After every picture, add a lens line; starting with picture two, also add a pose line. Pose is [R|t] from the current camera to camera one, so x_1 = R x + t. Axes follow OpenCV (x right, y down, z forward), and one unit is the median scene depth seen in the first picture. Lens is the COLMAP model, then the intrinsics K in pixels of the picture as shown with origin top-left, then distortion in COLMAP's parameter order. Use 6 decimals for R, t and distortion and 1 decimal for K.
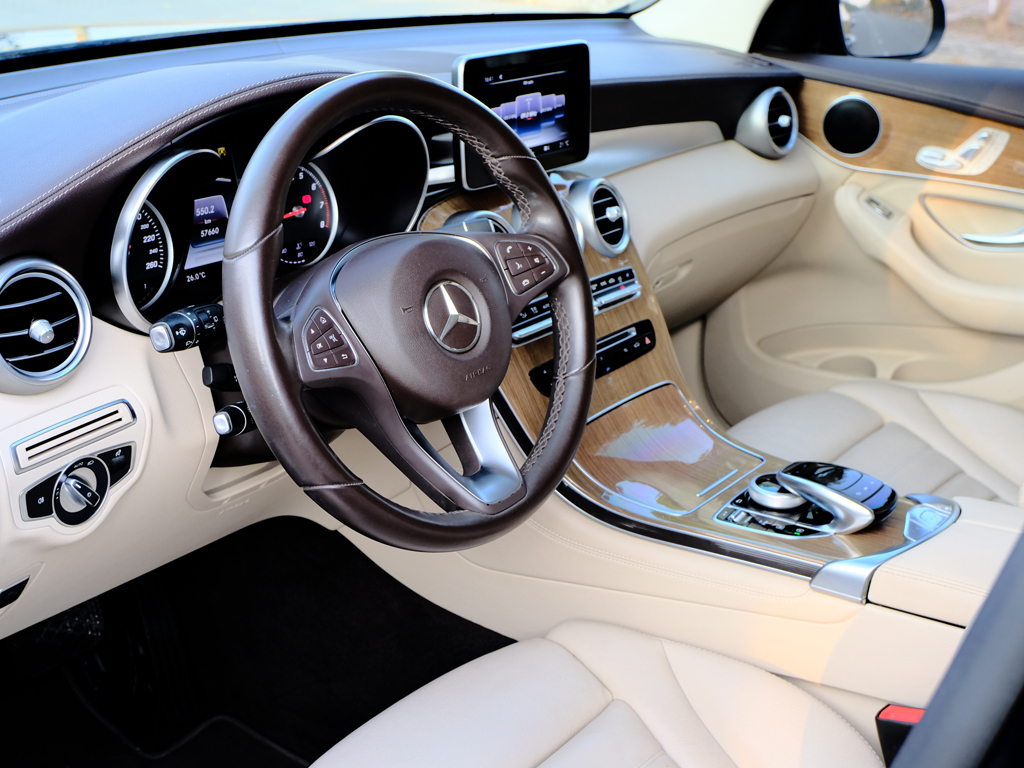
lens RADIAL K [[1395.9, 0, 512.0], [0, 1395.9, 384.0], [0, 0, 1]] dist [-0.005804, 0.113843]
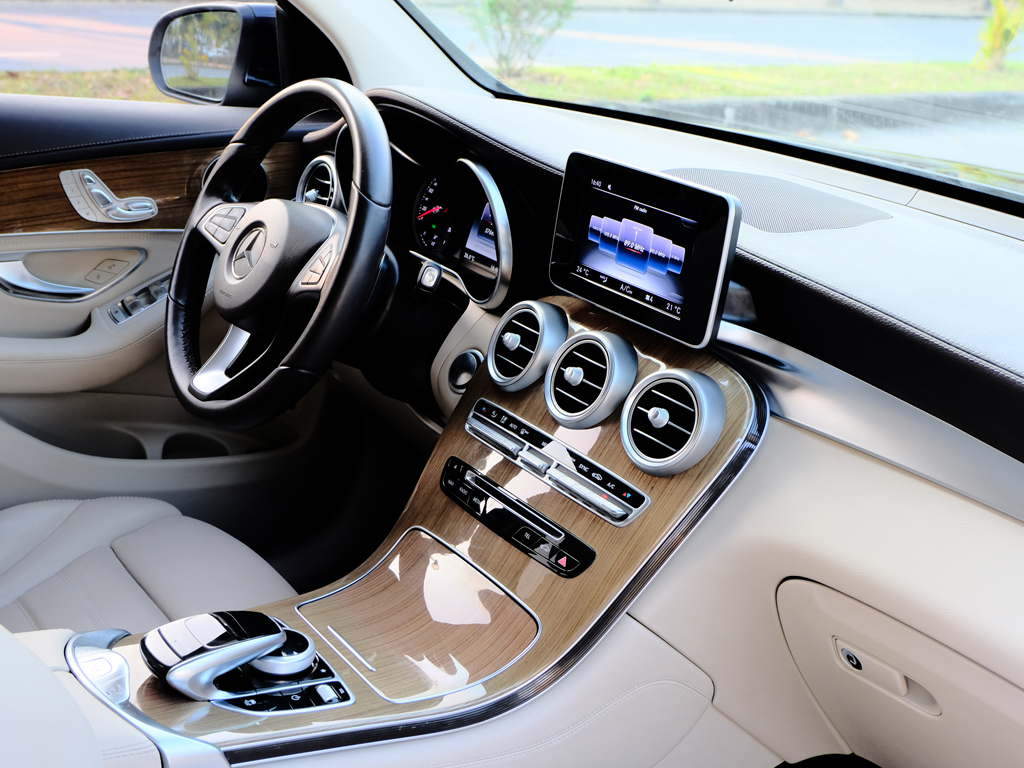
lens RADIAL K [[1306.8, 0, 512.0], [0, 1306.8, 384.0], [0, 0, 1]] dist [0.005246, -0.026200]
pose [[-0.310875, 0.239095, -0.919886, 0.789457], [-0.442183, 0.820338, 0.362656, -0.381253], [0.841327, 0.519499, -0.149299, 1.105279]]
